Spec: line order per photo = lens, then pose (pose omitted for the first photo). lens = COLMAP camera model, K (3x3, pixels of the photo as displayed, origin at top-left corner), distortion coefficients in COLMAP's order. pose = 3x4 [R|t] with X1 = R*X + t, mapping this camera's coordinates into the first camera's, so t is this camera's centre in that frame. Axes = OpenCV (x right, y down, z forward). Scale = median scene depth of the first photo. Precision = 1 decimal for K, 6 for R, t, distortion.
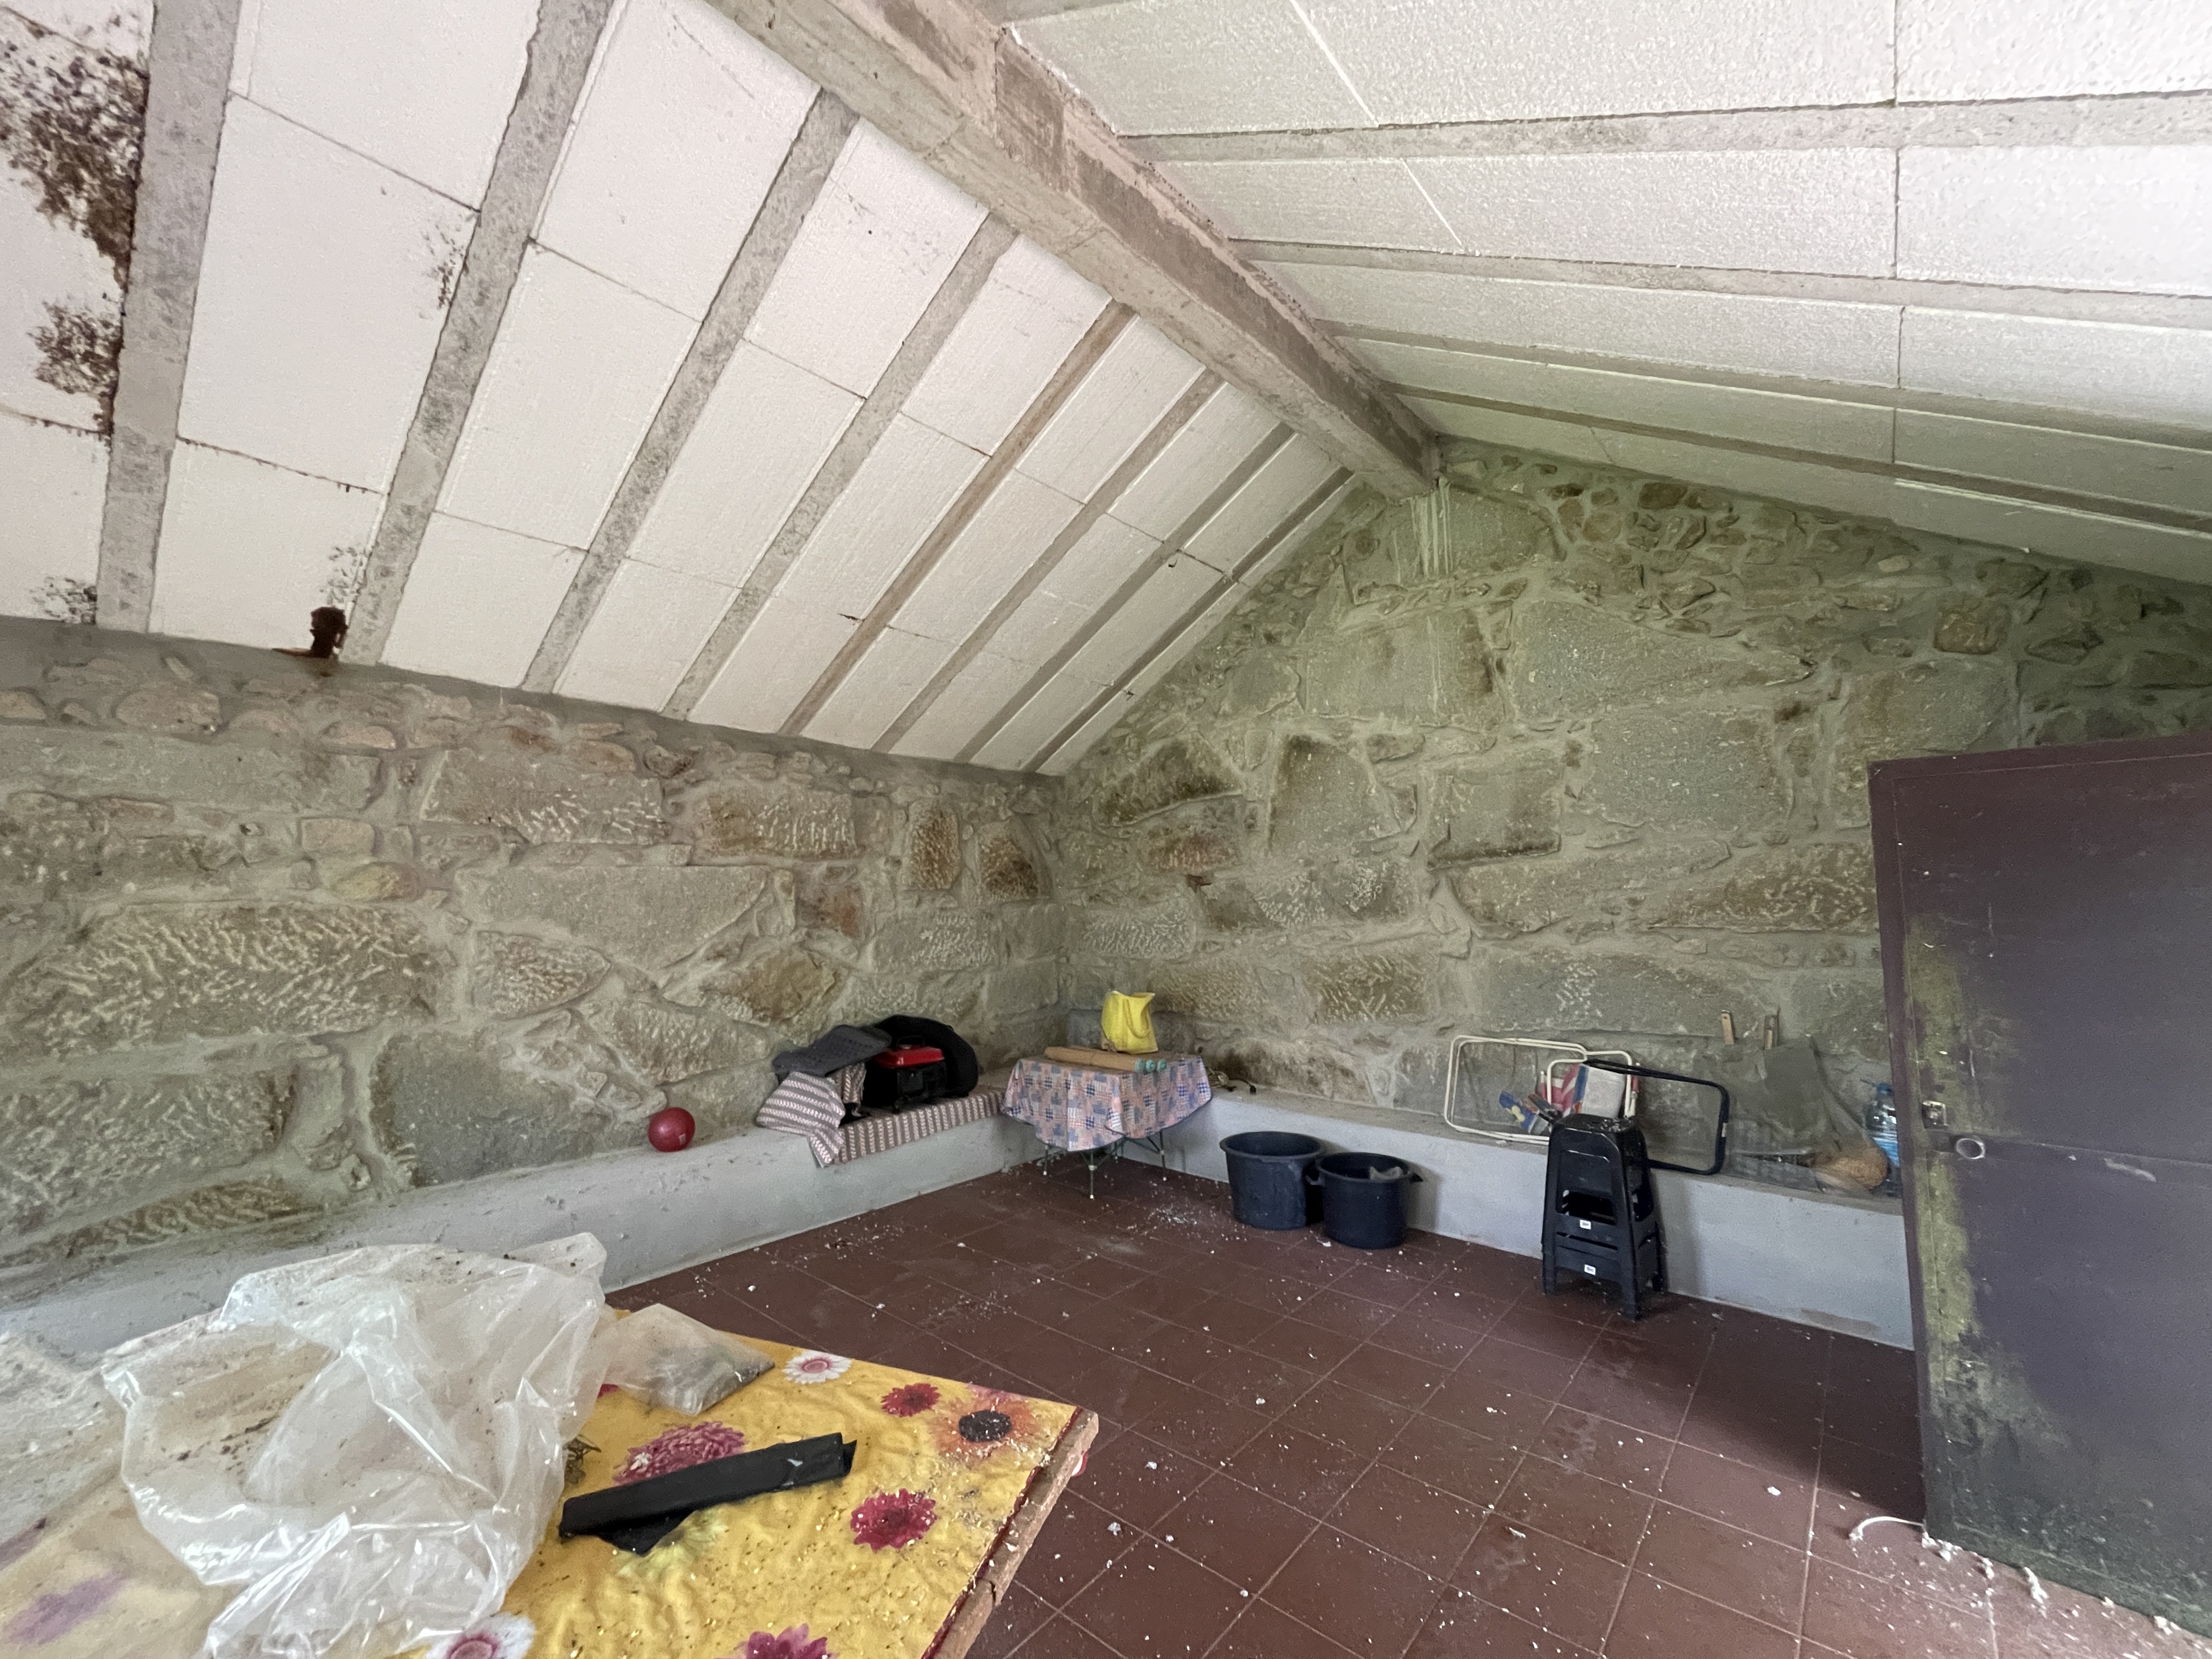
lens RADIAL K [[897.1, 0, 1108.7], [0, 897.1, 827.2], [0, 0, 1]] dist [-0.000158, 0.000053]
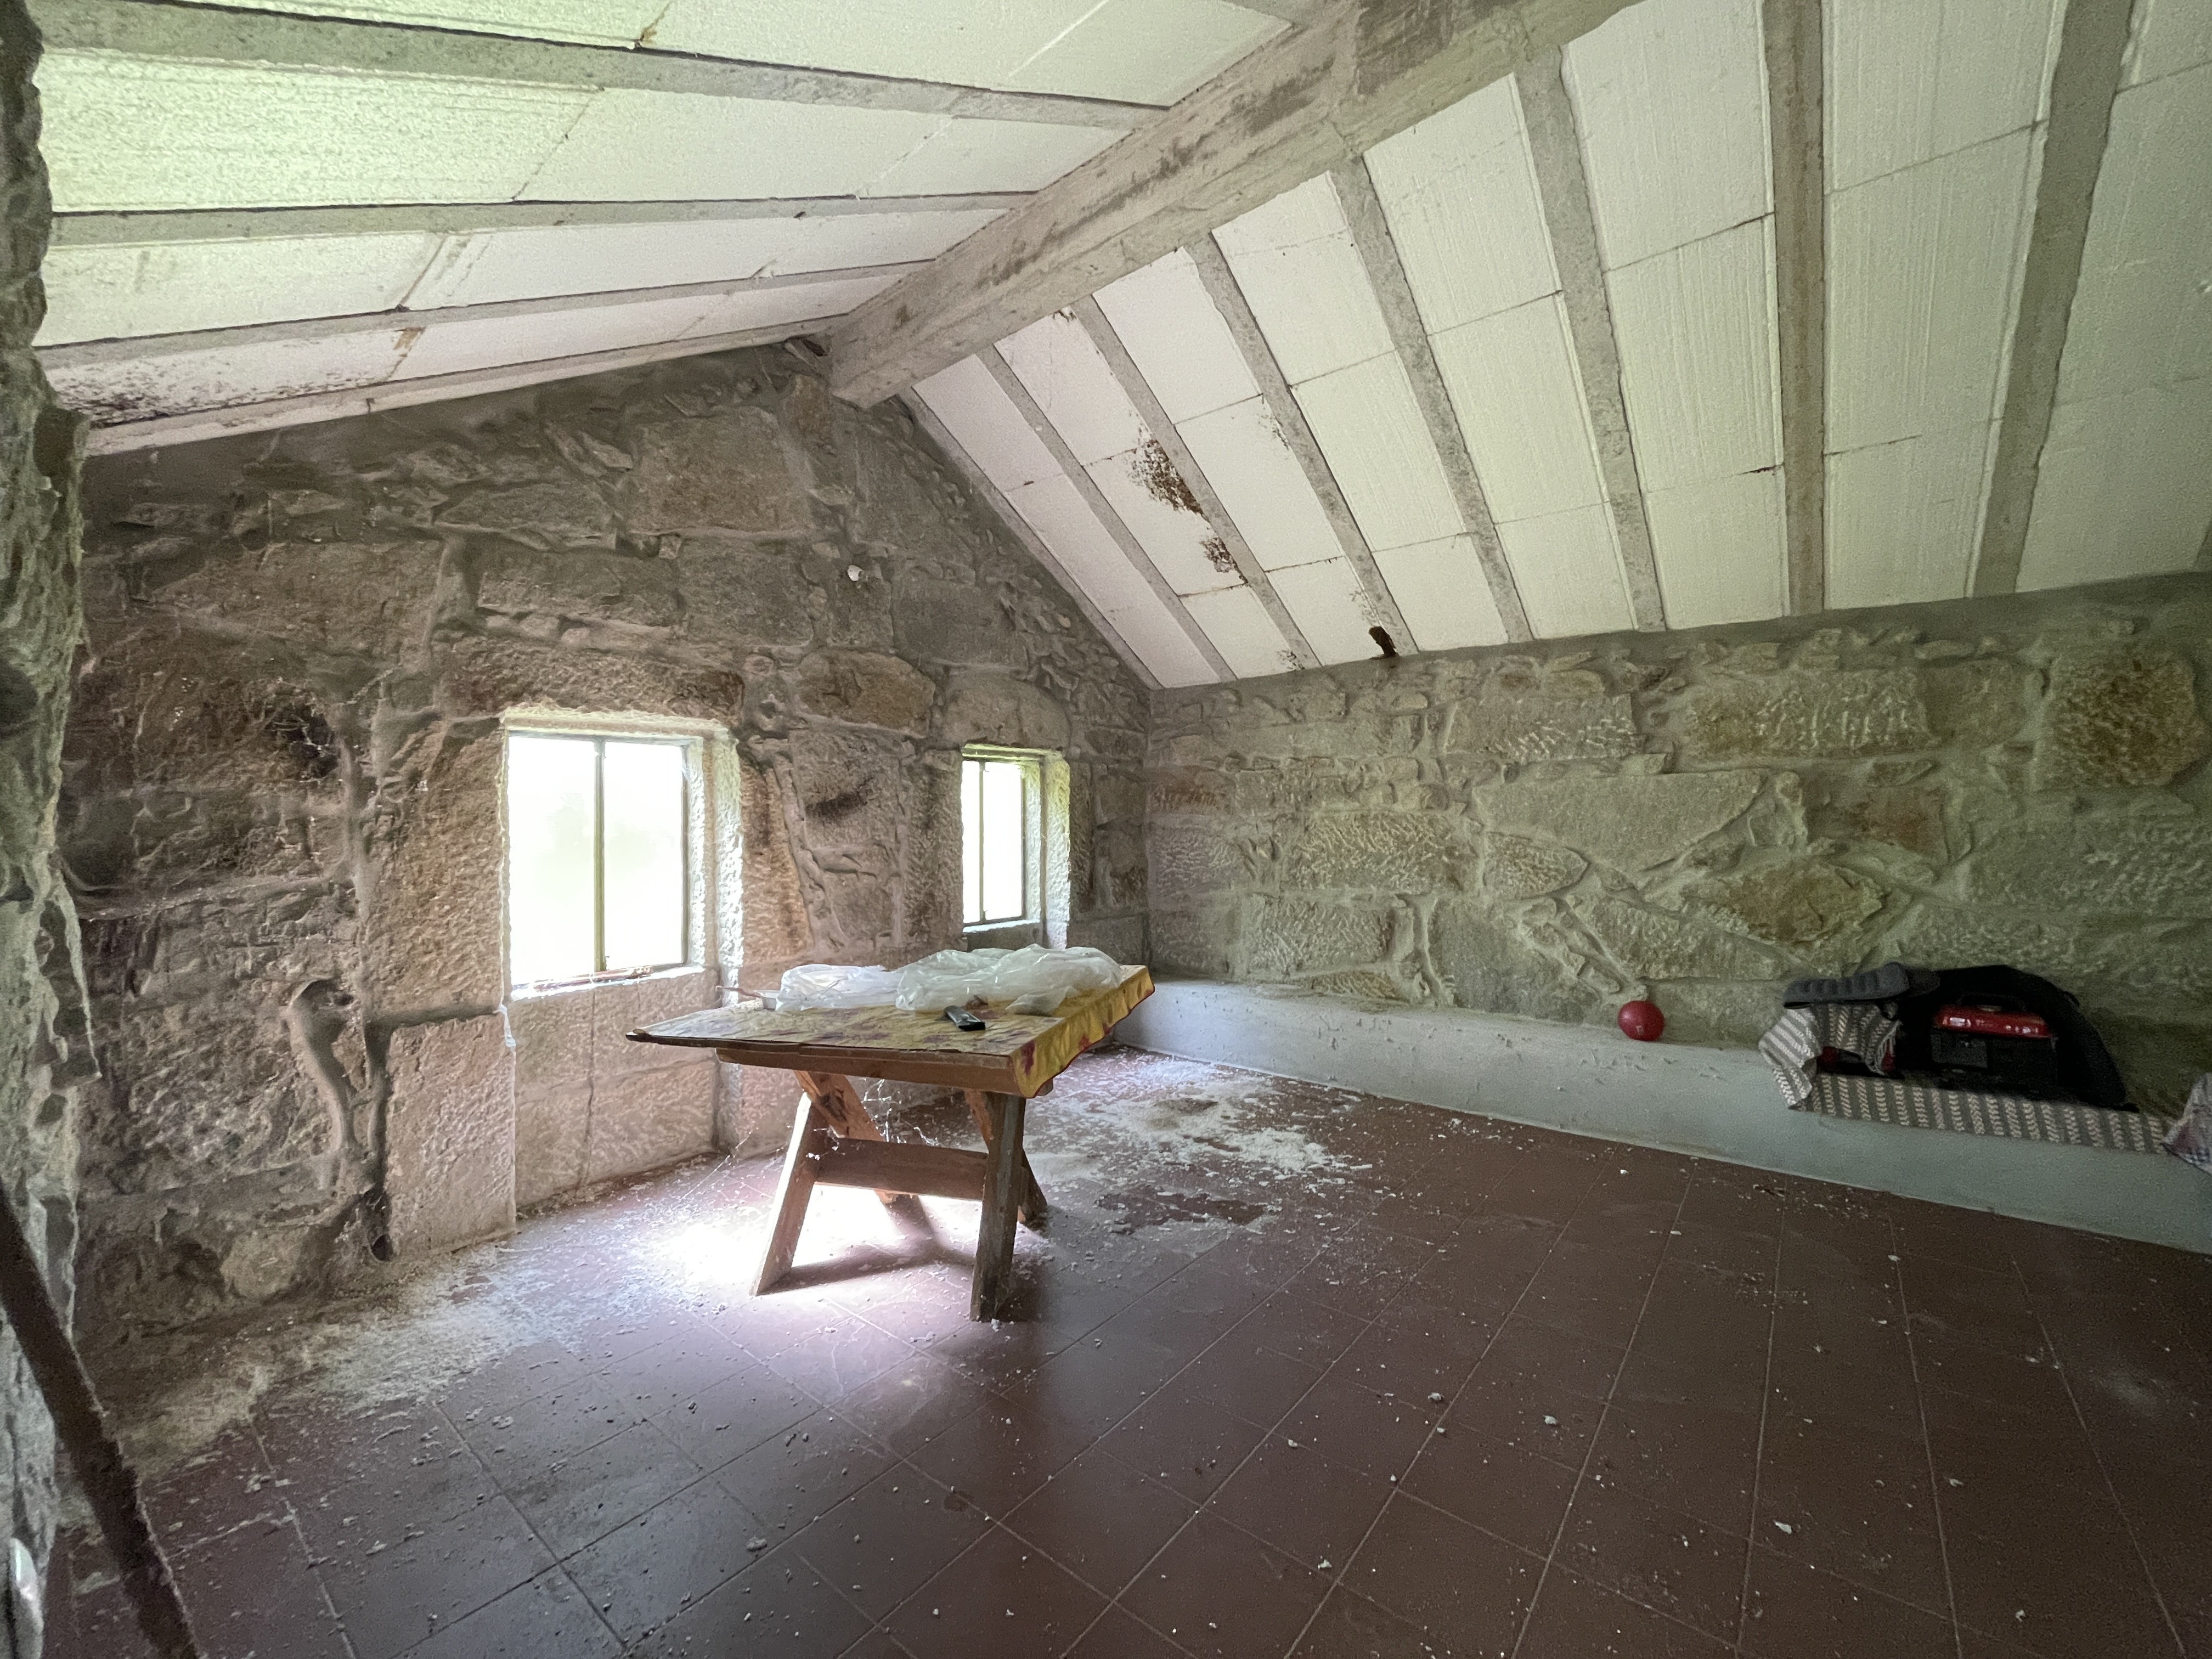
lens RADIAL K [[897.1, 0, 1108.6], [0, 897.1, 824.8], [0, 0, 1]] dist [-0.000158, 0.000053]
pose [[0.037025, 0.002637, -0.999311, 0.562434], [0.081857, 0.996628, 0.005663, 0.045935], [0.995956, -0.082010, 0.036684, 0.347845]]
